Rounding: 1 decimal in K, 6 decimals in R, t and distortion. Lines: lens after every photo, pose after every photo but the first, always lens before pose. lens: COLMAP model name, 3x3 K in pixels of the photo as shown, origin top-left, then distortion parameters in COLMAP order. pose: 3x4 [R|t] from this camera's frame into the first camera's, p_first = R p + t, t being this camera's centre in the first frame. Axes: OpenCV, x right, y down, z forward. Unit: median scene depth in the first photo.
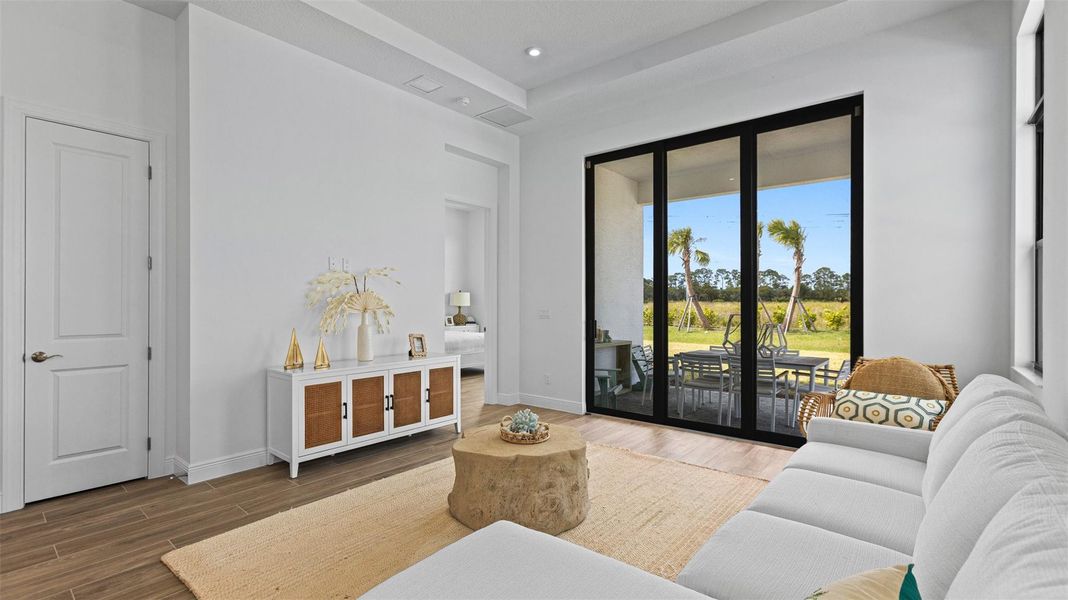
lens RADIAL K [[474.0, 0, 534.0], [0, 474.0, 300.0], [0, 0, 1]] dist [-0.000237, -0.012104]
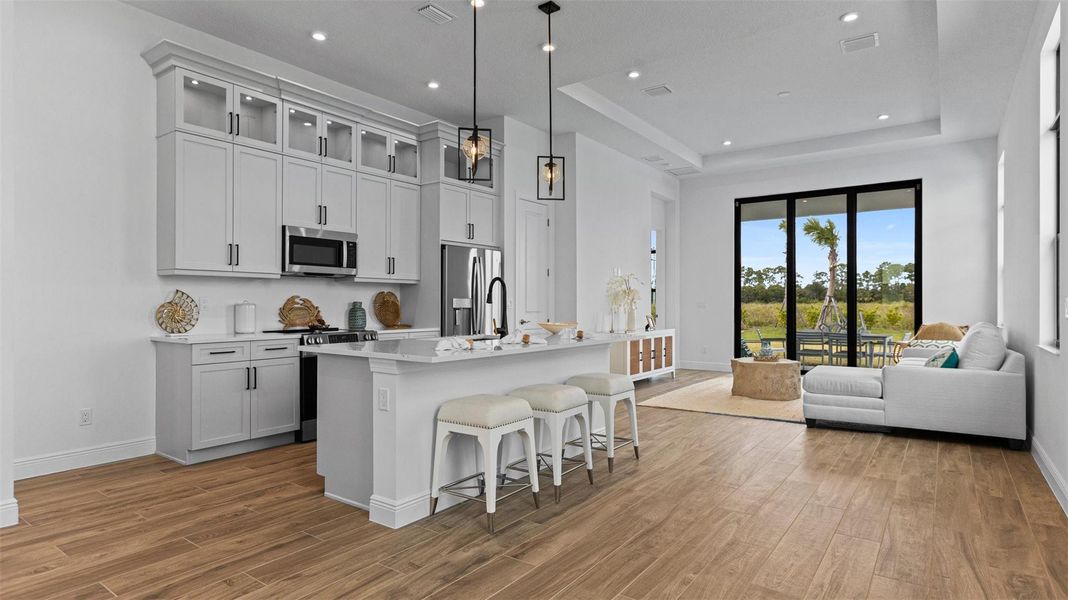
lens RADIAL K [[565.7, 0, 516.4], [0, 565.7, 303.1], [0, 0, 1]] dist [-0.028357, 0.000576]
pose [[0.999664, -0.002414, 0.025824, -0.144286], [0.002372, 0.999996, 0.001657, 0.004719], [-0.025828, -0.001595, 0.999665, -0.172698]]
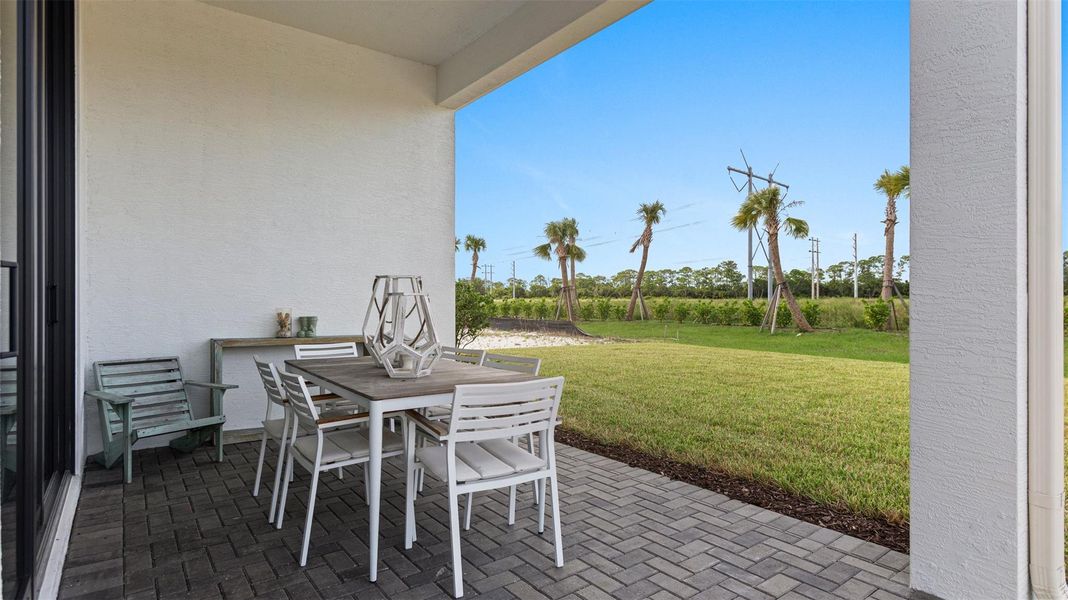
lens RADIAL K [[550.2, 0, 534.0], [0, 550.2, 300.0], [0, 0, 1]] dist [-0.015311, 0.000360]
pose [[0.974163, -0.004963, -0.225792, 0.171933], [0.005595, 0.999982, 0.002157, 0.012788], [0.225777, -0.003365, 0.974173, 0.131935]]
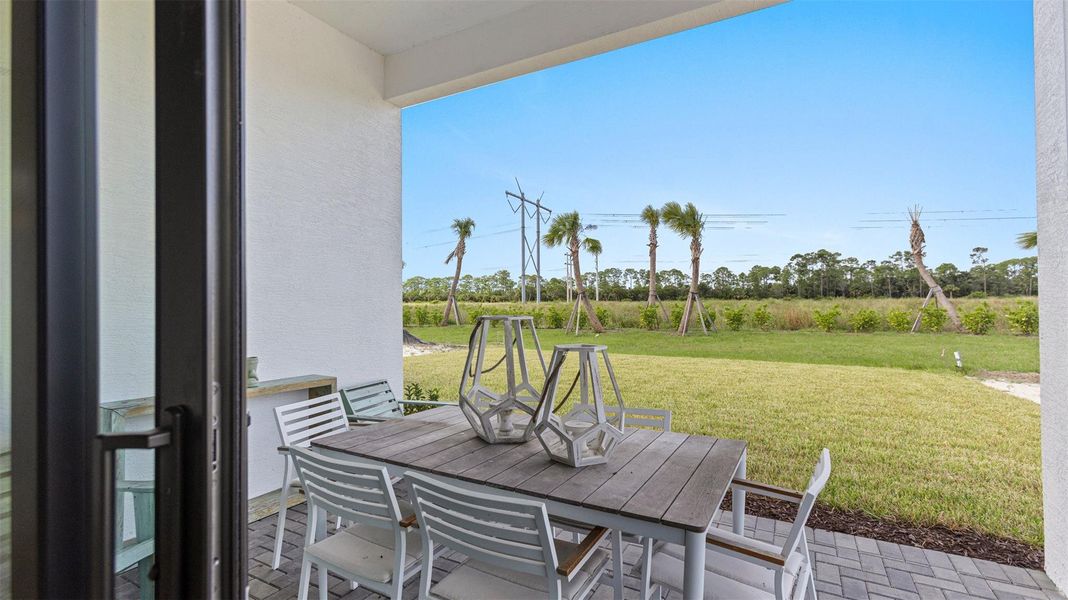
lens RADIAL K [[490.7, 0, 537.8], [0, 490.7, 293.6], [0, 0, 1]] dist [0.001237, 0.000453]
pose [[0.982135, -0.008911, 0.187968, 0.099599], [0.011782, 0.999830, -0.014162, 0.004382], [-0.187810, 0.016124, 0.982073, 0.164205]]
